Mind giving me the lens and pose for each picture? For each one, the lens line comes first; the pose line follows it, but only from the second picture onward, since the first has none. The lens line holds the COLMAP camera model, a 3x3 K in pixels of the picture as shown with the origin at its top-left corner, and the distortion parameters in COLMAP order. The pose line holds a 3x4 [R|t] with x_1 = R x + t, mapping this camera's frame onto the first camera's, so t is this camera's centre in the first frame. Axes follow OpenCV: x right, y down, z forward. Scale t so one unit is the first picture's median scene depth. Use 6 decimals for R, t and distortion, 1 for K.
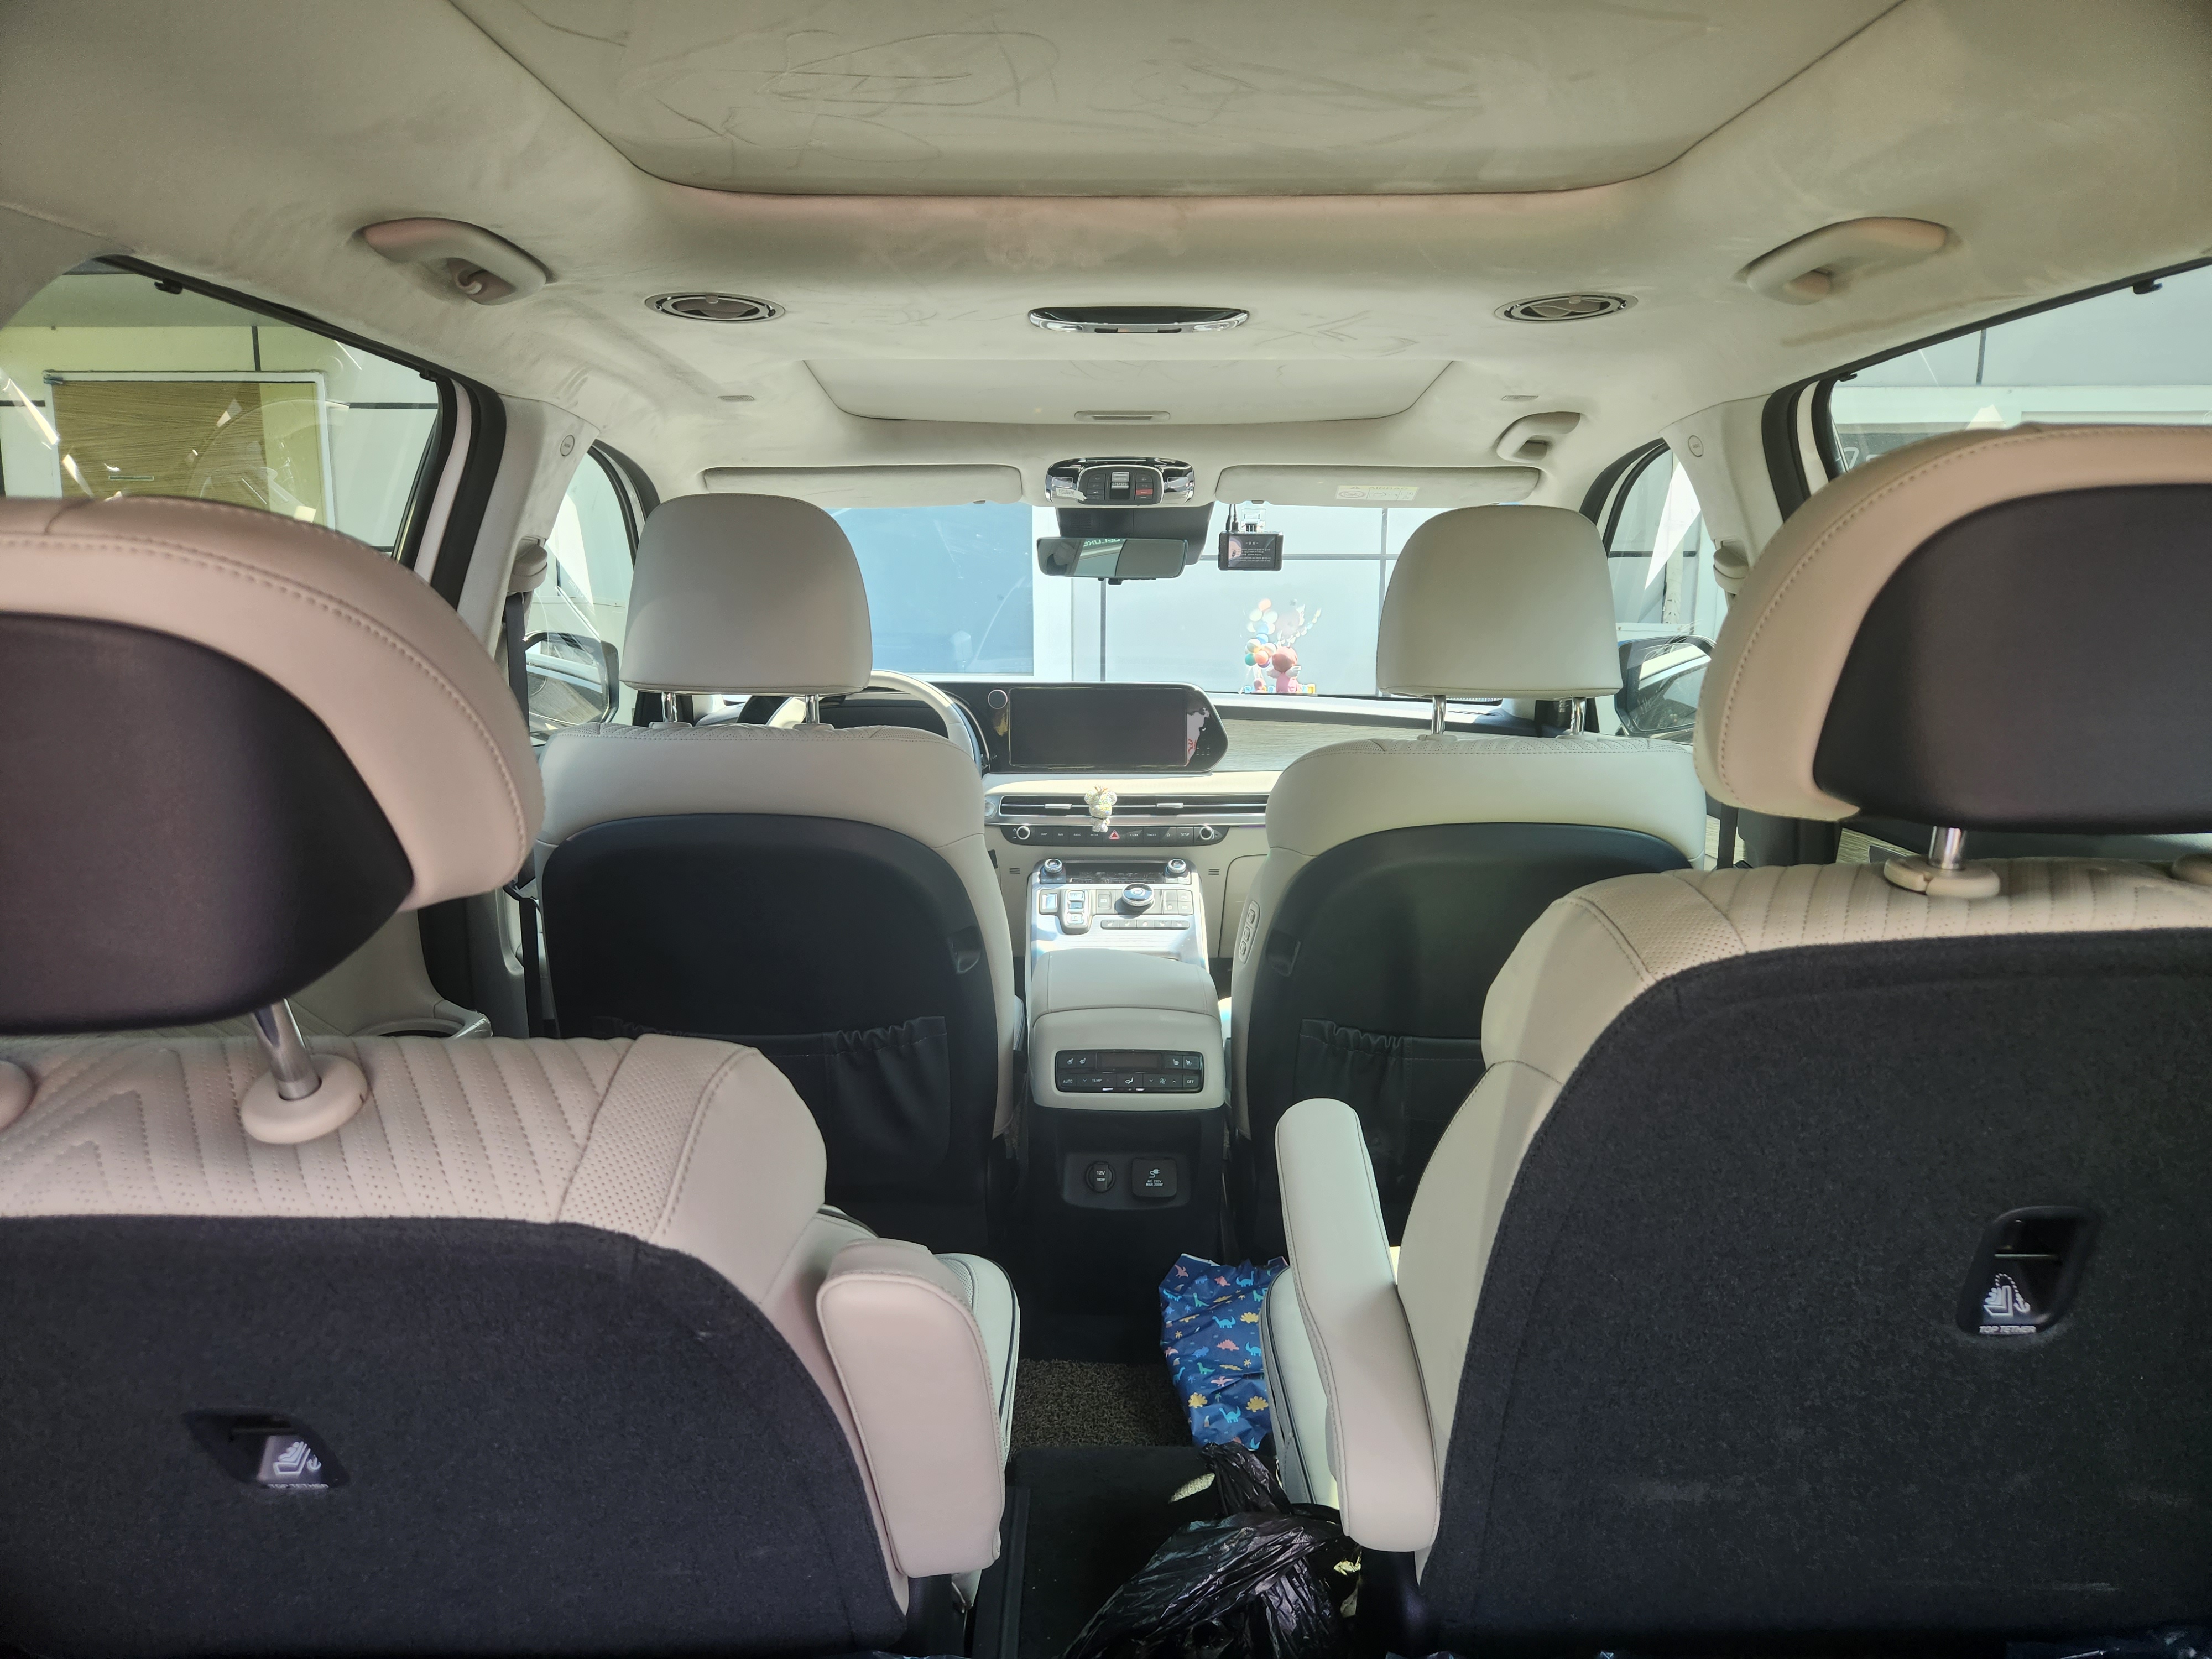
lens RADIAL K [[1451.3, 0, 1076.6], [0, 1451.3, 830.0], [0, 0, 1]] dist [0.063618, -0.085695]
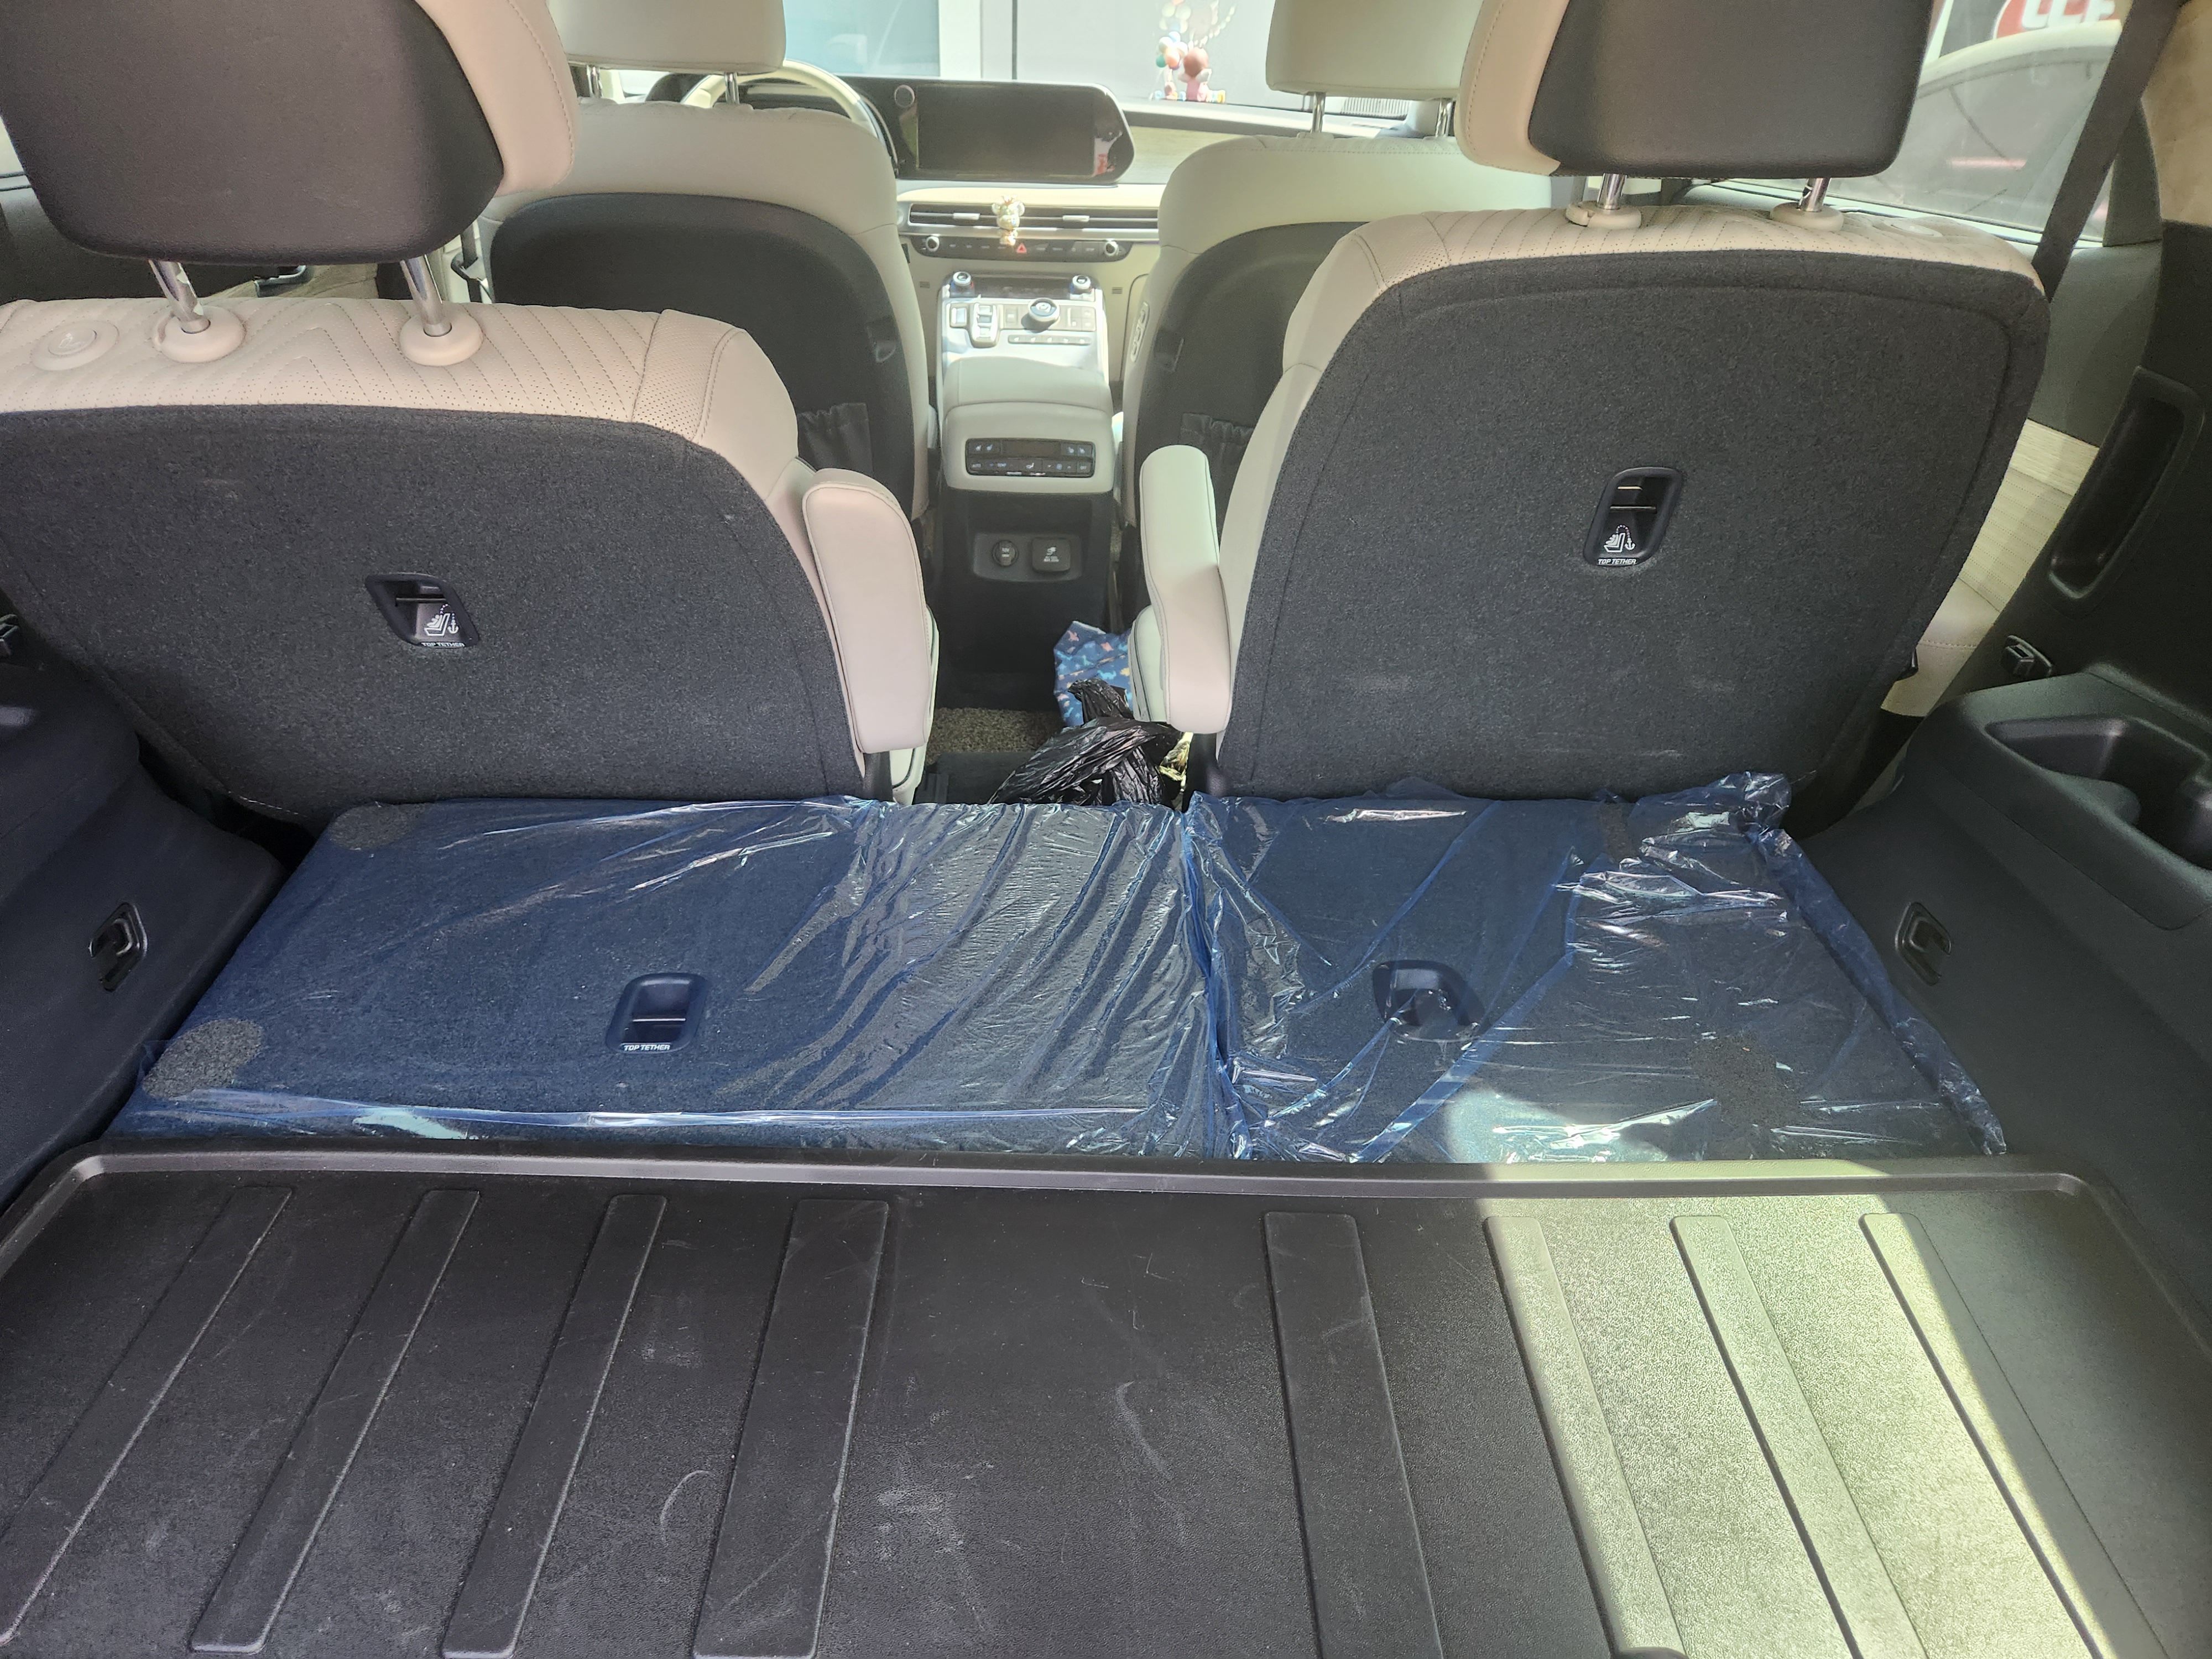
lens RADIAL K [[1451.3, 0, 1076.6], [0, 1451.3, 830.0], [0, 0, 1]] dist [0.063618, -0.085695]
pose [[0.998177, -0.000375, 0.060360, 0.003308], [-0.020858, 0.936241, 0.350739, 0.036685], [-0.056643, -0.351358, 0.934526, -0.173693]]
